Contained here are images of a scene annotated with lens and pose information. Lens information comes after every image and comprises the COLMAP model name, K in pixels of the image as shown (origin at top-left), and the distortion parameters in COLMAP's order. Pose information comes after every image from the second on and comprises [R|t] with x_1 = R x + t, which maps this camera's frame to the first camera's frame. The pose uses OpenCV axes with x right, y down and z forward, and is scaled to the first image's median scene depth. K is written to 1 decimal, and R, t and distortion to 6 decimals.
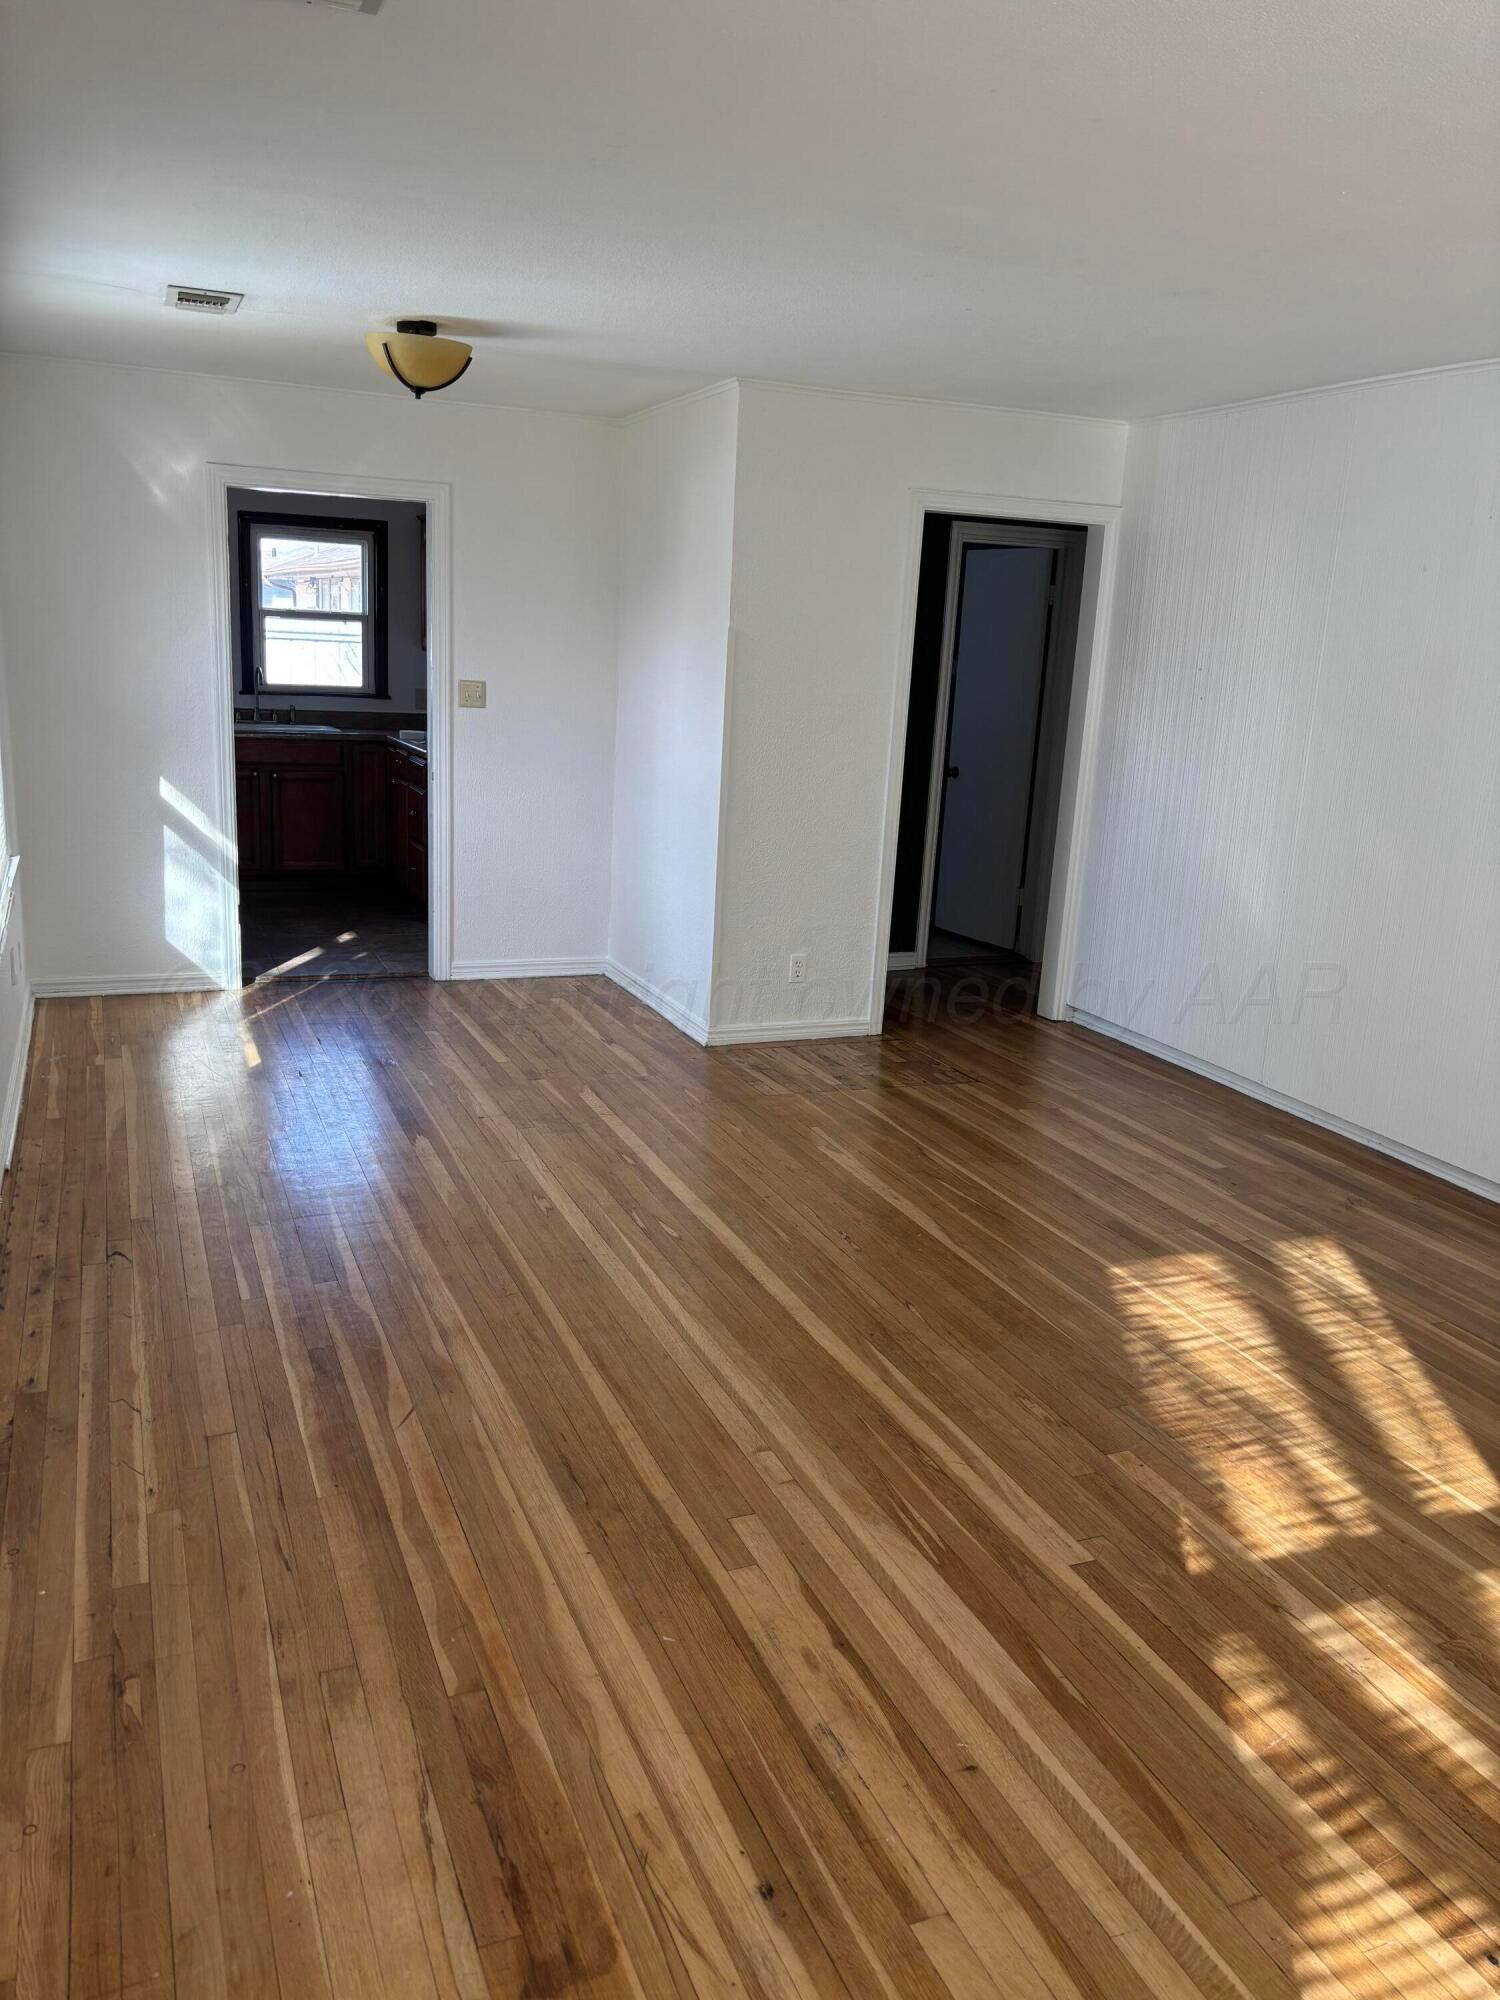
lens RADIAL K [[1488.9, 0, 750.0], [0, 1488.9, 1000.0], [0, 0, 1]] dist [0.058172, -0.062290]
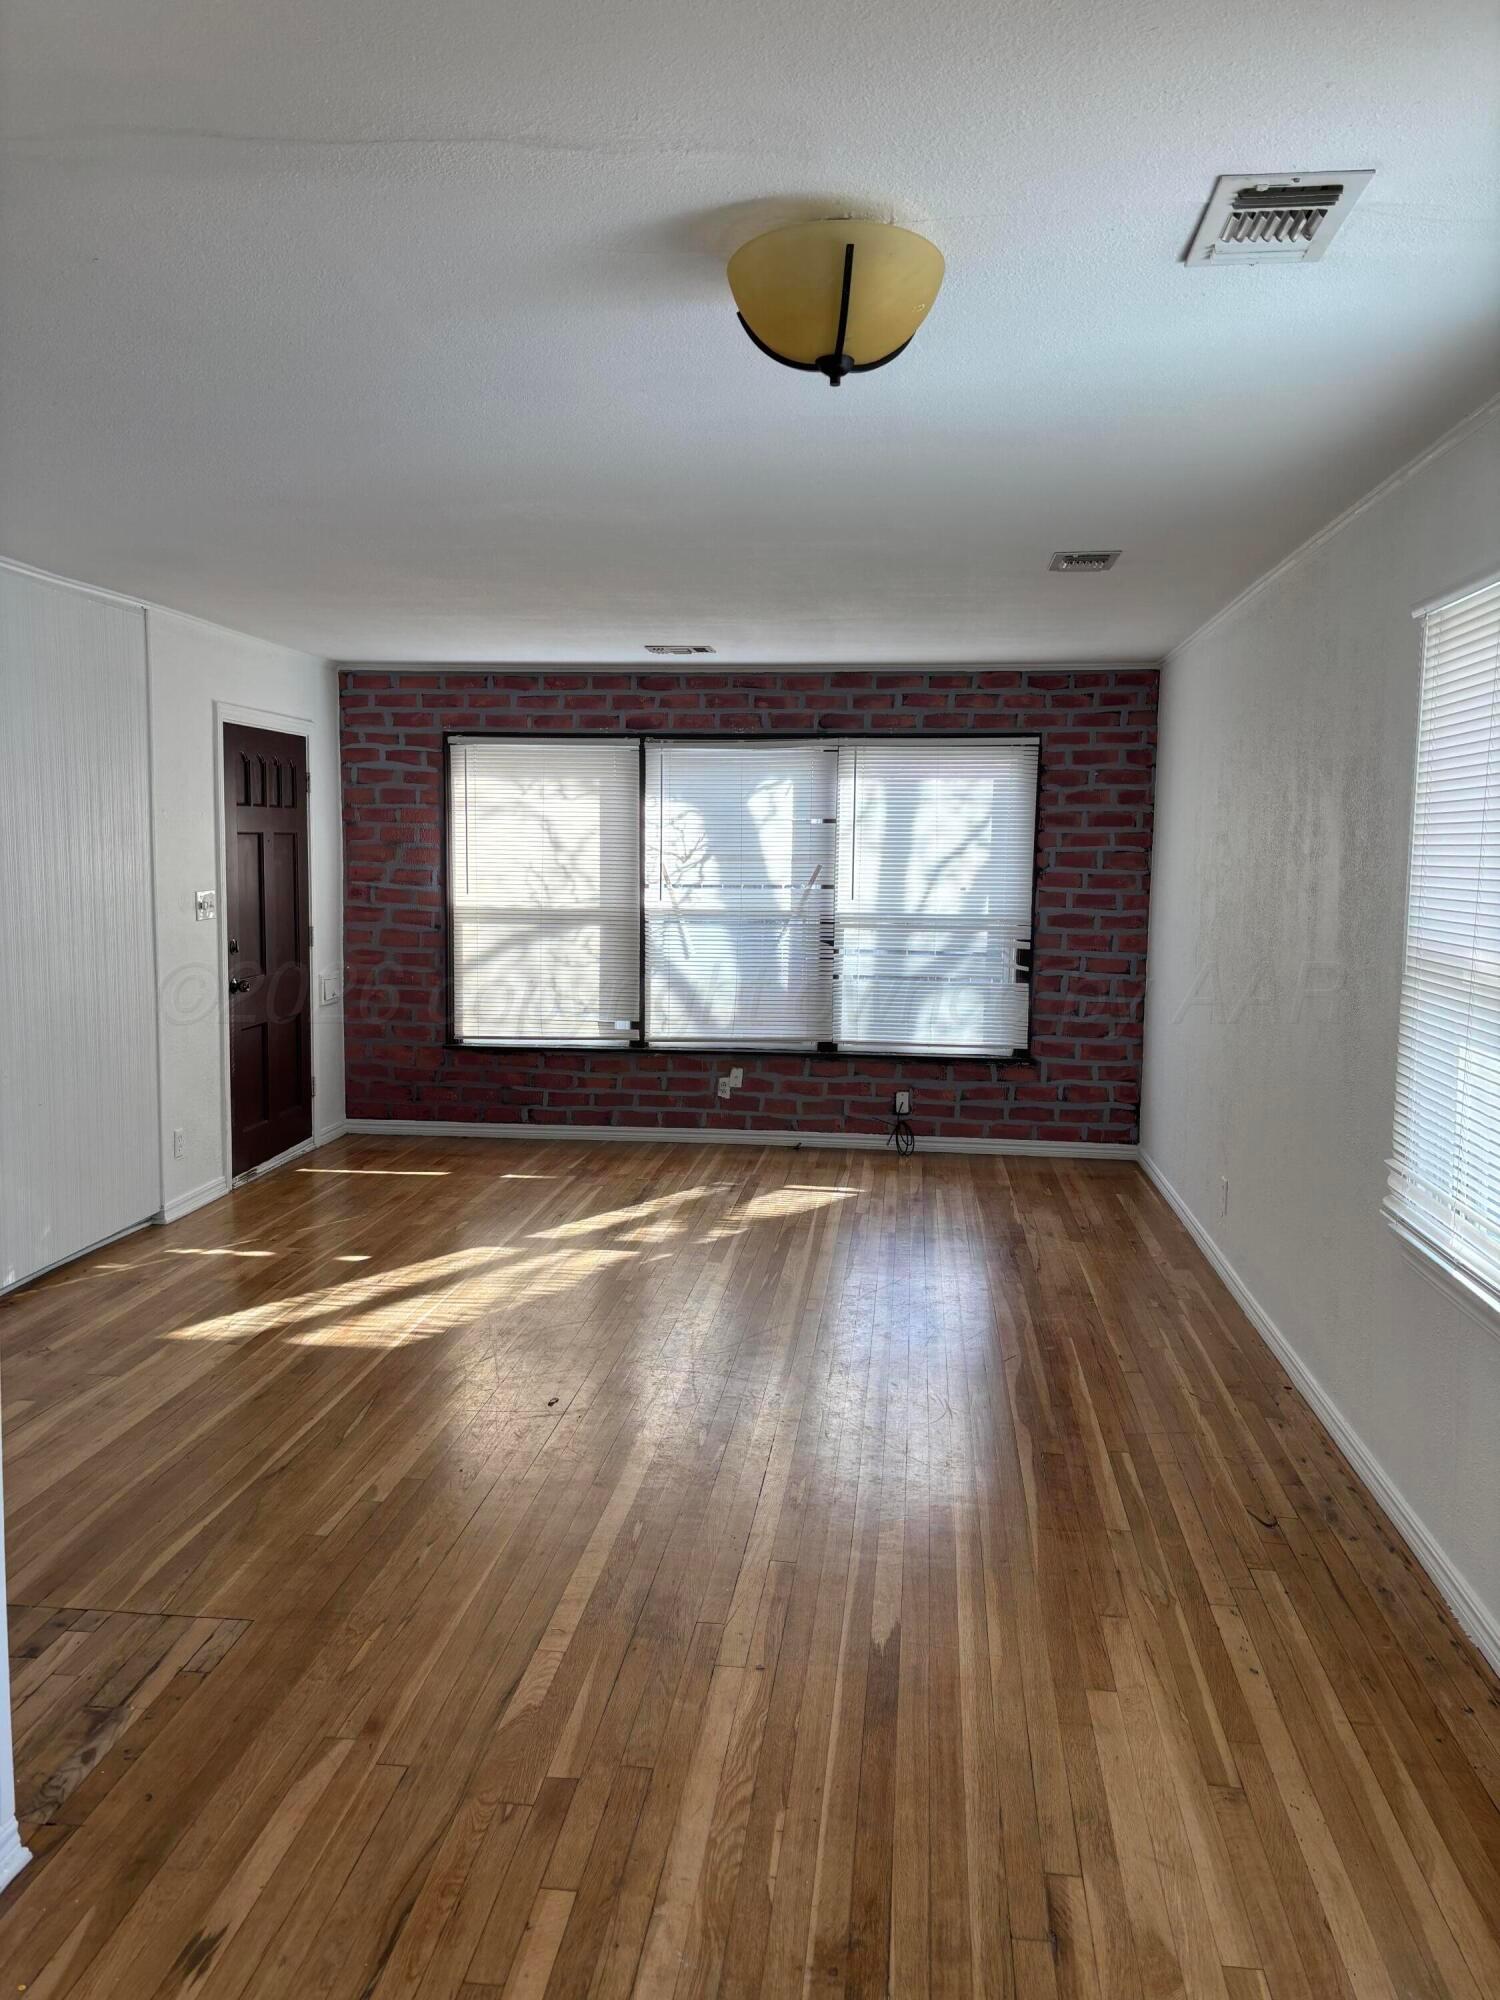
lens RADIAL K [[1488.9, 0, 750.0], [0, 1488.9, 1000.0], [0, 0, 1]] dist [0.058172, -0.062290]
pose [[-0.868711, -0.108765, 0.483231, -0.556418], [0.064321, 0.942561, 0.327783, -0.458487], [-0.491126, 0.315830, -0.811817, 1.805855]]
